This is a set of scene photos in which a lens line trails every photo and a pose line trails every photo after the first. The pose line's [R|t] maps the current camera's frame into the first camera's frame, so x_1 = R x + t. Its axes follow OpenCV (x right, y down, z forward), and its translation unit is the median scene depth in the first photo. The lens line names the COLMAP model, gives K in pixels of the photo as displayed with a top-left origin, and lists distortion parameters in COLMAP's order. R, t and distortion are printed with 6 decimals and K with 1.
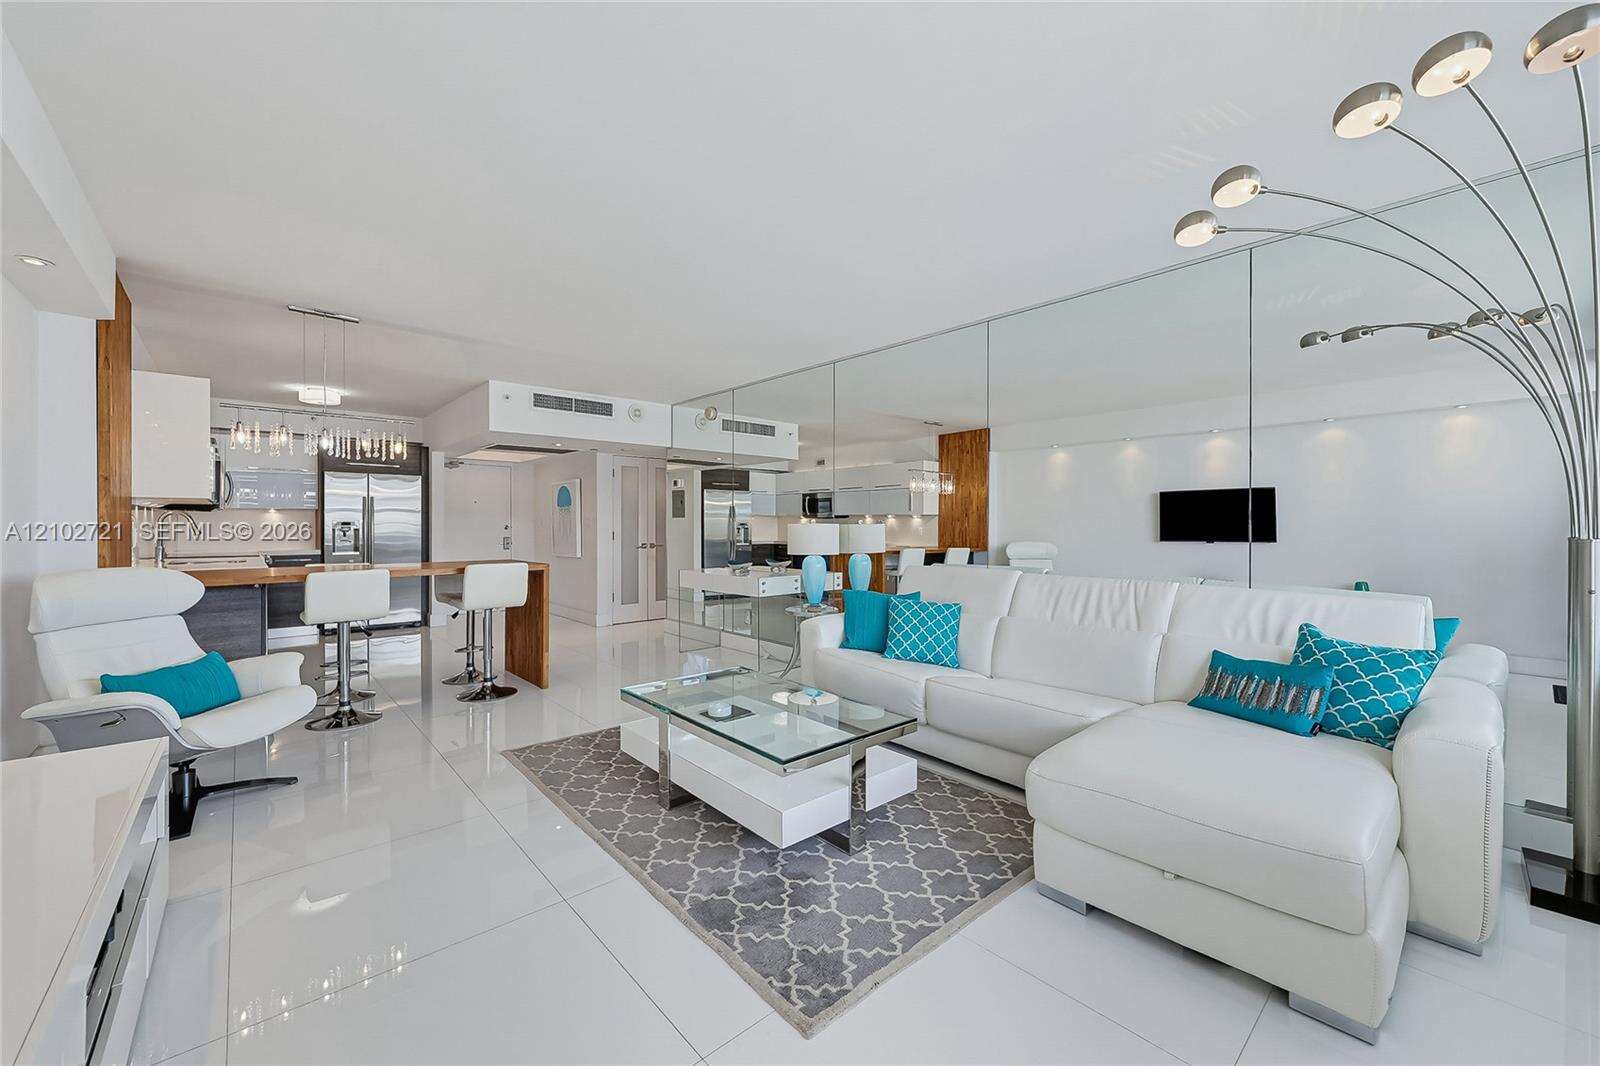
lens RADIAL K [[635.4, 0, 791.5], [0, 635.4, 545.1], [0, 0, 1]] dist [-0.011558, -0.000035]
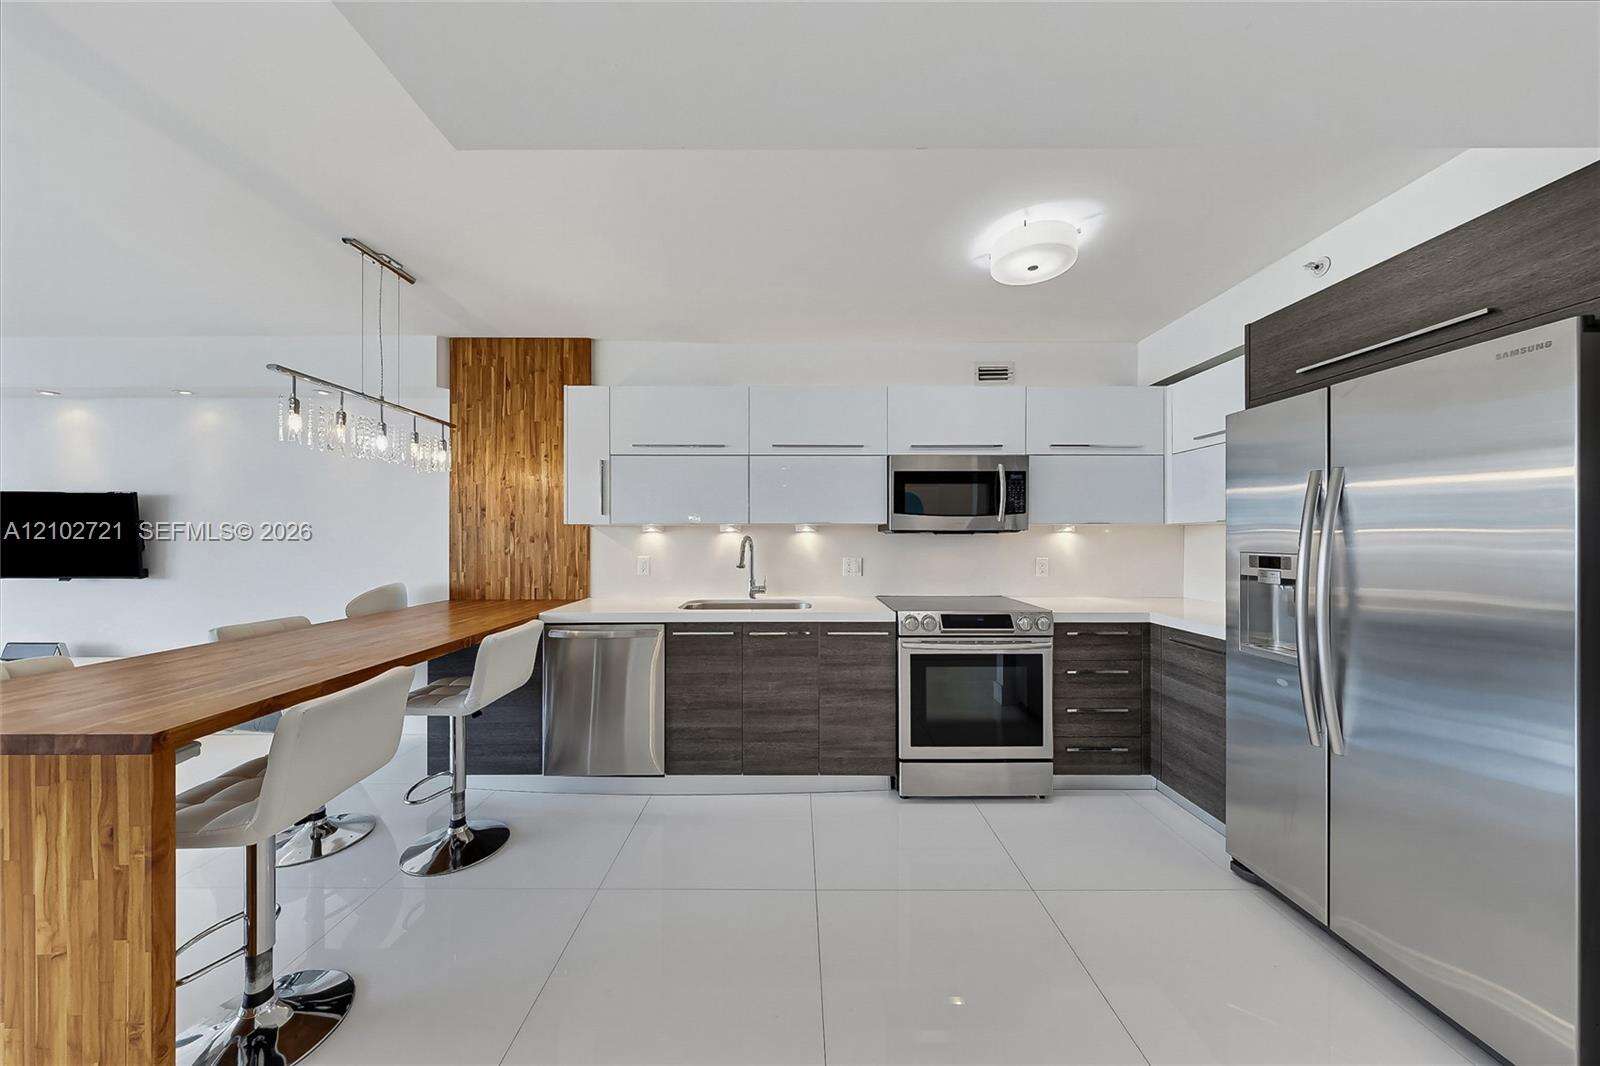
lens RADIAL K [[516.0, 0, 798.5], [0, 516.0, 533.6], [0, 0, 1]] dist [0.002045, -0.000088]
pose [[-0.648667, -0.015188, -0.760921, -0.338762], [-0.037723, 0.999214, 0.012214, -0.041793], [0.760137, 0.036627, -0.648730, 0.971203]]
